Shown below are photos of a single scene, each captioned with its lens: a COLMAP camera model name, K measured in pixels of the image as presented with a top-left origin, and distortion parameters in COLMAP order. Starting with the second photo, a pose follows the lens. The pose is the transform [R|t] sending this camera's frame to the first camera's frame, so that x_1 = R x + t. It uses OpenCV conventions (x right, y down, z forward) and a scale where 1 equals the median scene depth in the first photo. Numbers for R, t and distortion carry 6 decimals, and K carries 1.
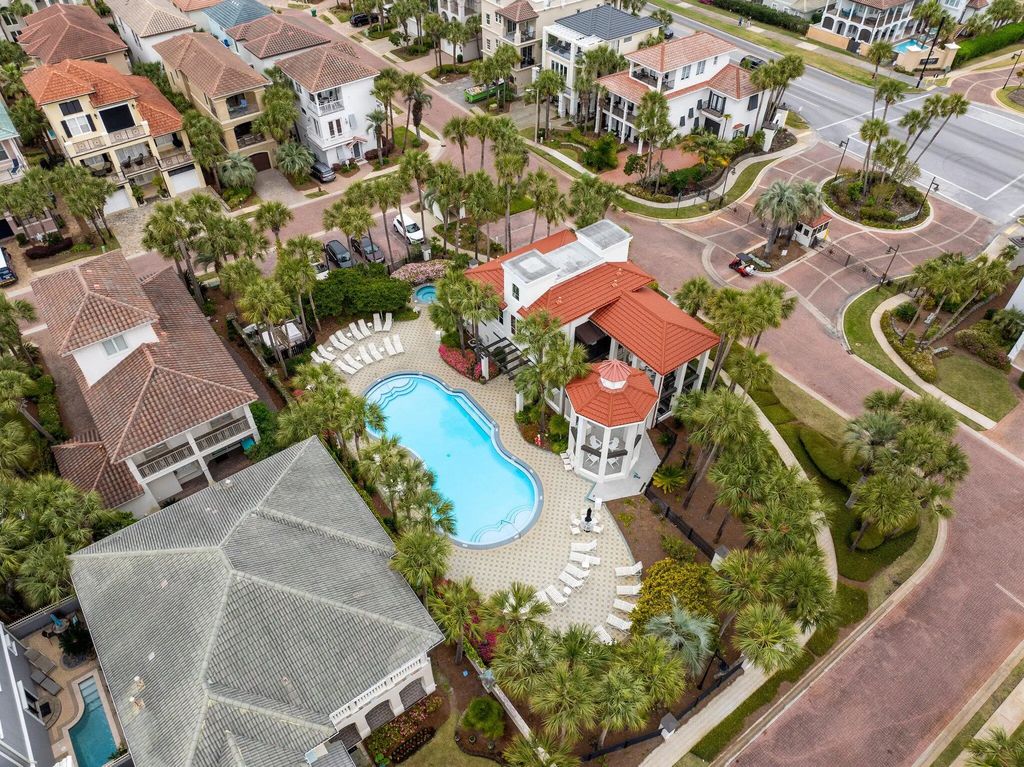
lens RADIAL K [[719.4, 0, 511.5], [0, 719.4, 381.3], [0, 0, 1]] dist [-0.045495, 0.014750]
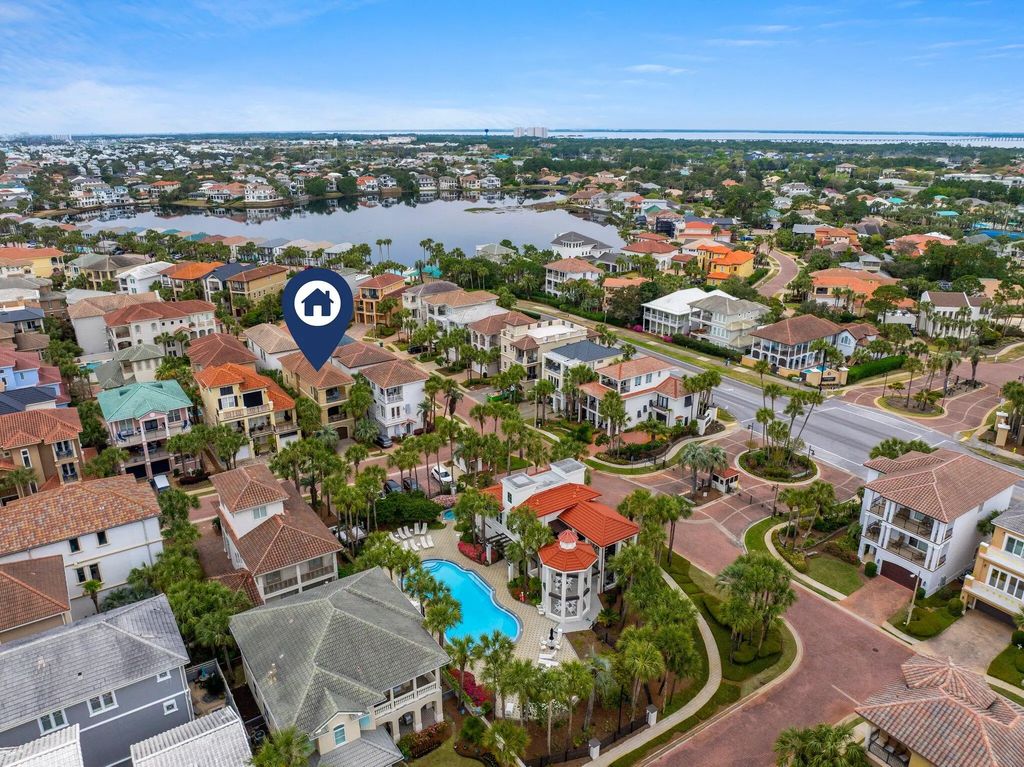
lens RADIAL K [[719.4, 0, 510.3], [0, 719.4, 381.8], [0, 0, 1]] dist [-0.045495, 0.014750]
pose [[0.999116, 0.015378, -0.039113, 0.047443], [-0.030671, 0.903063, -0.428411, 0.233609], [0.028733, 0.429232, 0.902737, -0.379983]]
